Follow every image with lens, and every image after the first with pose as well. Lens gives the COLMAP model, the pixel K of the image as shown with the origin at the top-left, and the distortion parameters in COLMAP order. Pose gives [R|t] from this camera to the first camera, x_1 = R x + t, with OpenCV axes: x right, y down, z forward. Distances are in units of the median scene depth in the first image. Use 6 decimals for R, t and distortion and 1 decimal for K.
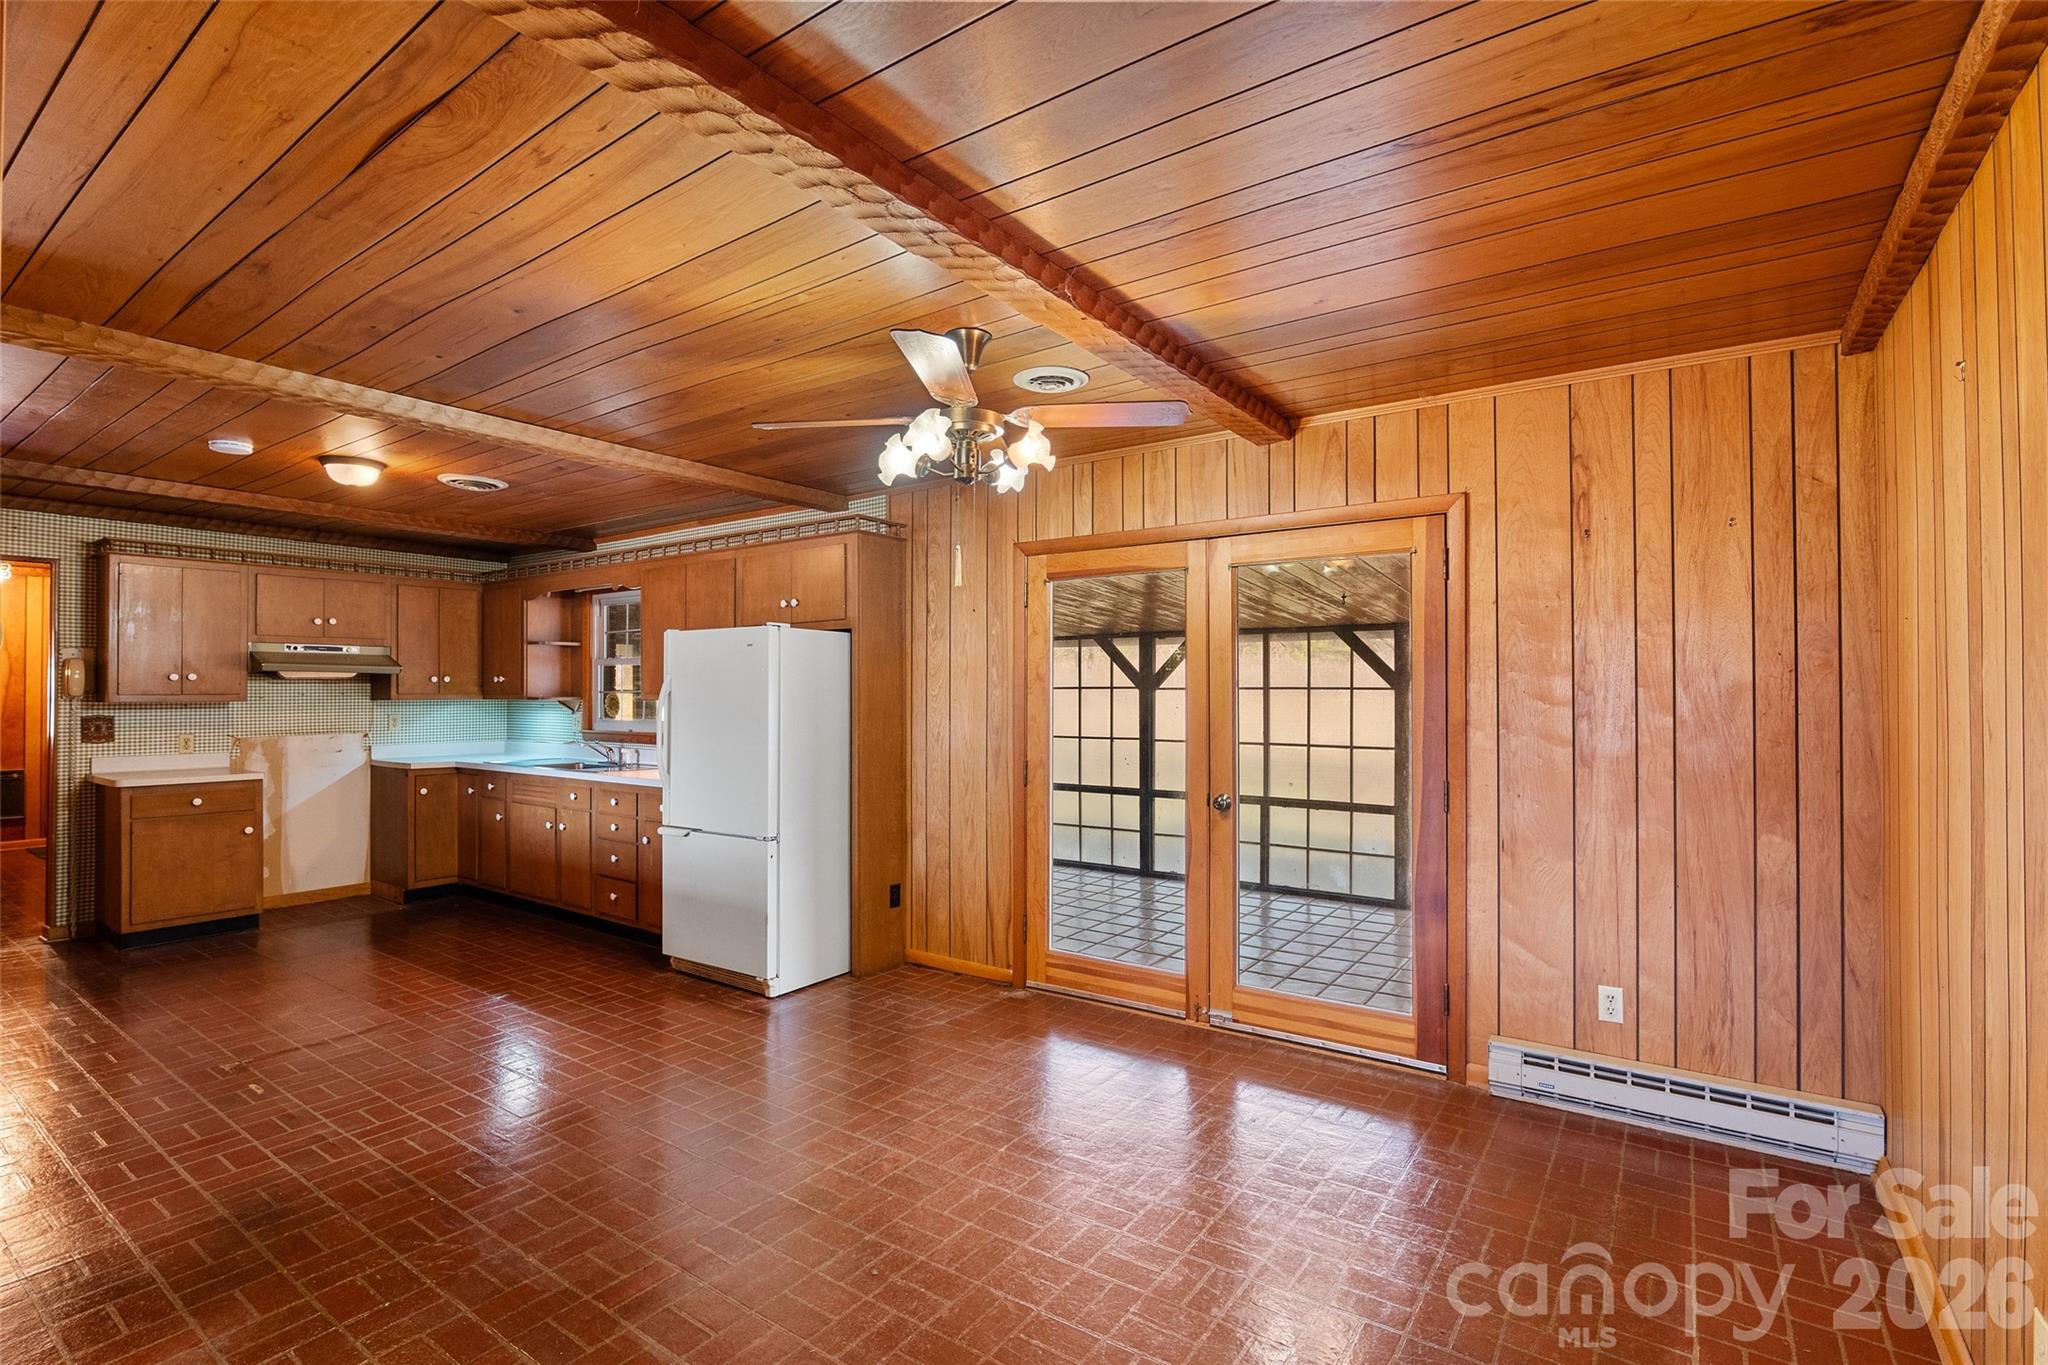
lens RADIAL K [[943.3, 0, 1017.6], [0, 943.3, 688.4], [0, 0, 1]] dist [-0.002269, 0.000333]
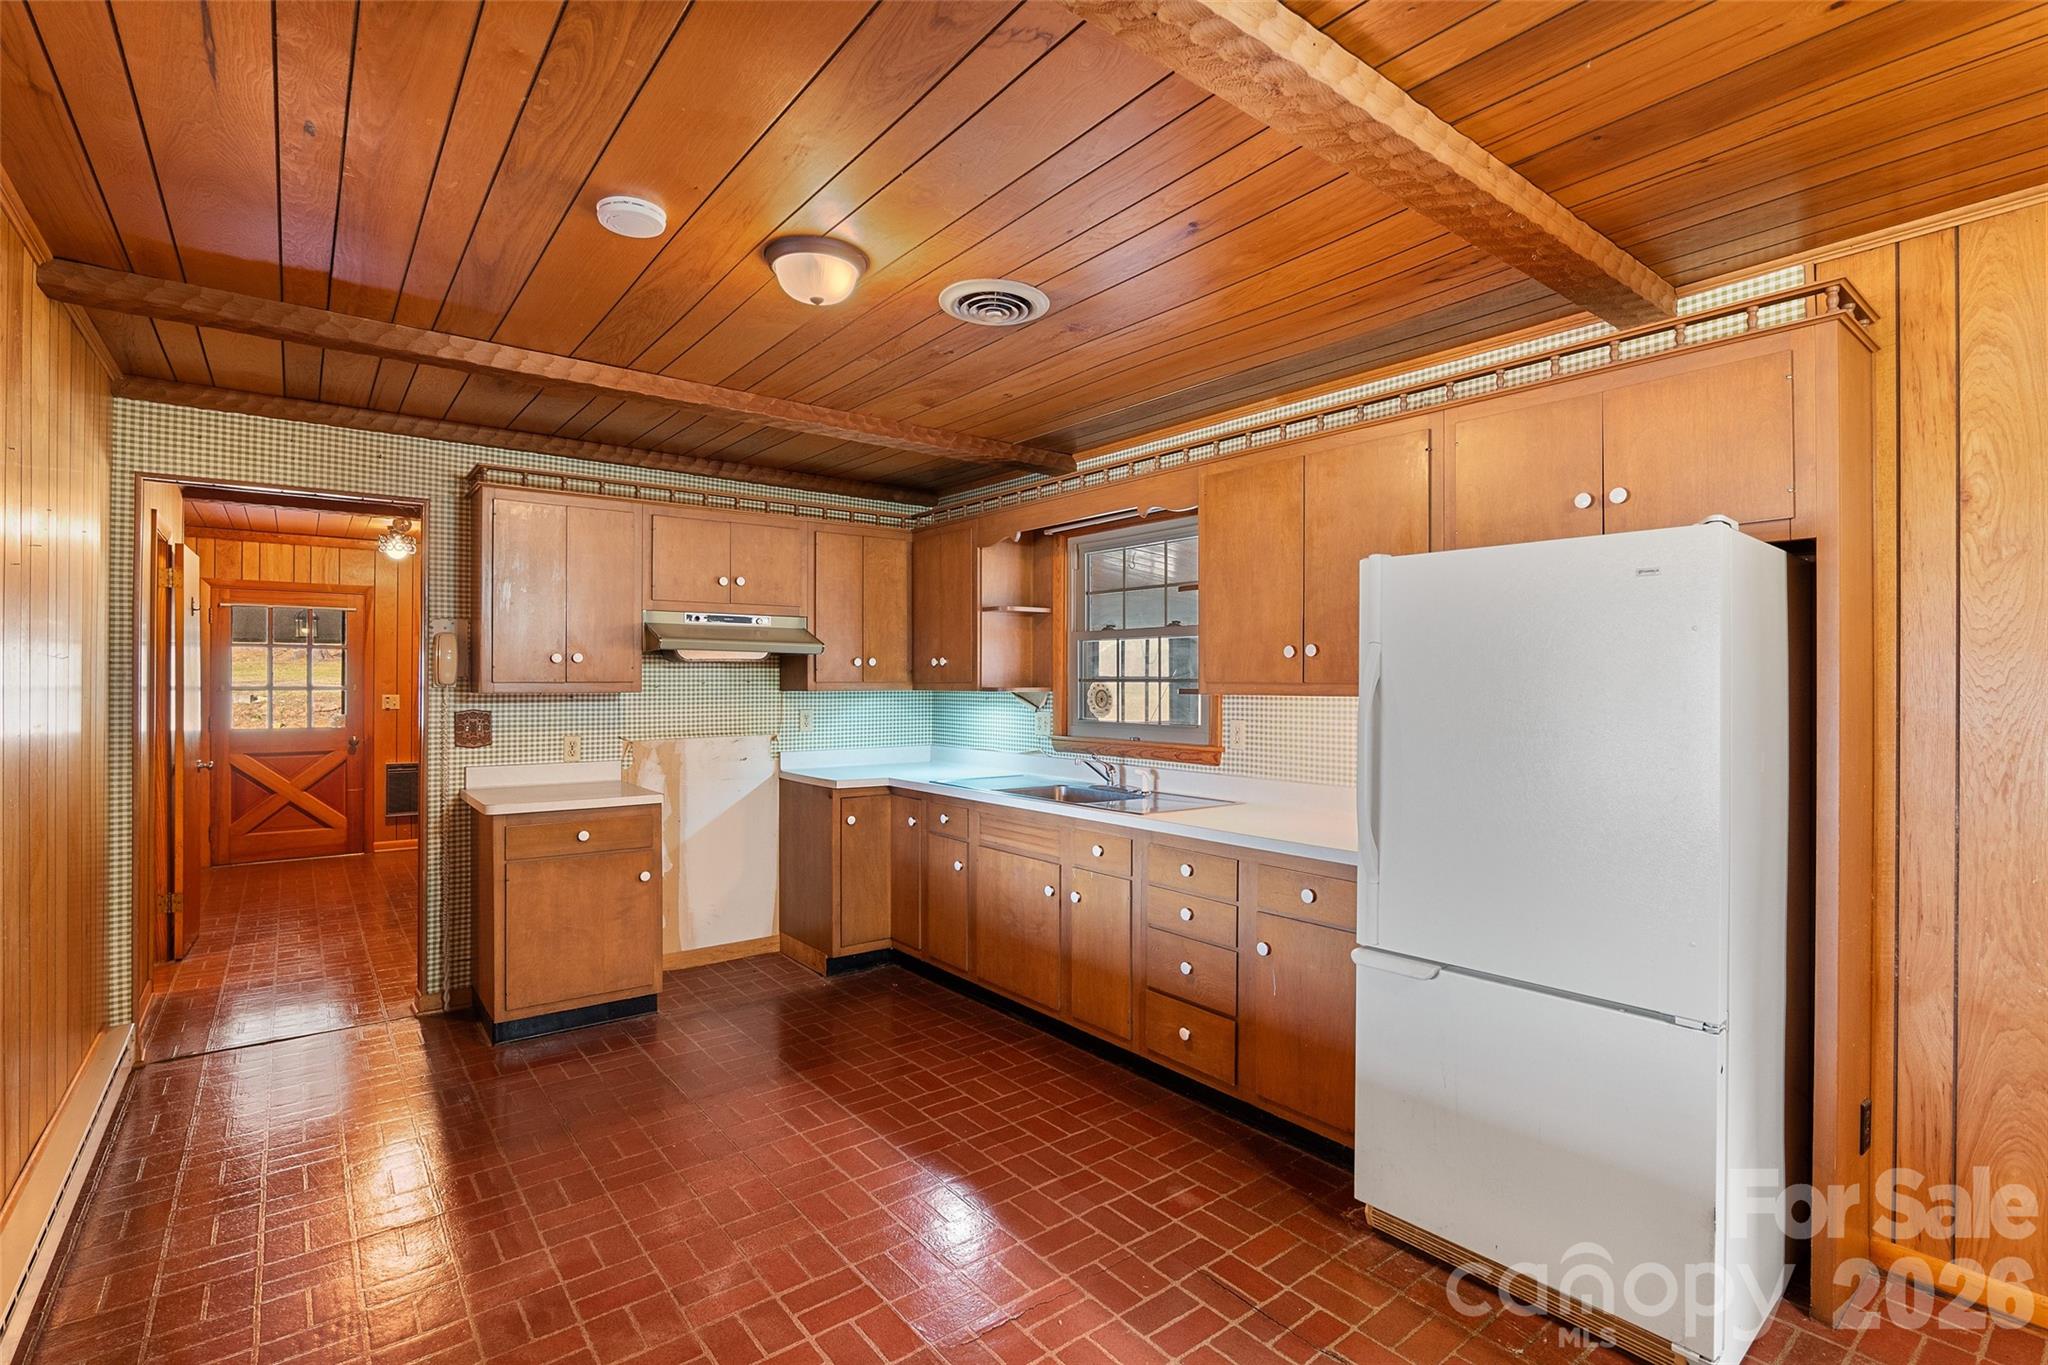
lens RADIAL K [[945.2, 0, 1035.5], [0, 945.2, 683.2], [0, 0, 1]] dist [-0.014029, 0.000030]
pose [[0.962698, 0.002411, -0.270567, -0.335711], [-0.000898, 0.999983, 0.005713, 0.002603], [0.270576, -0.005257, 0.962684, 0.390717]]
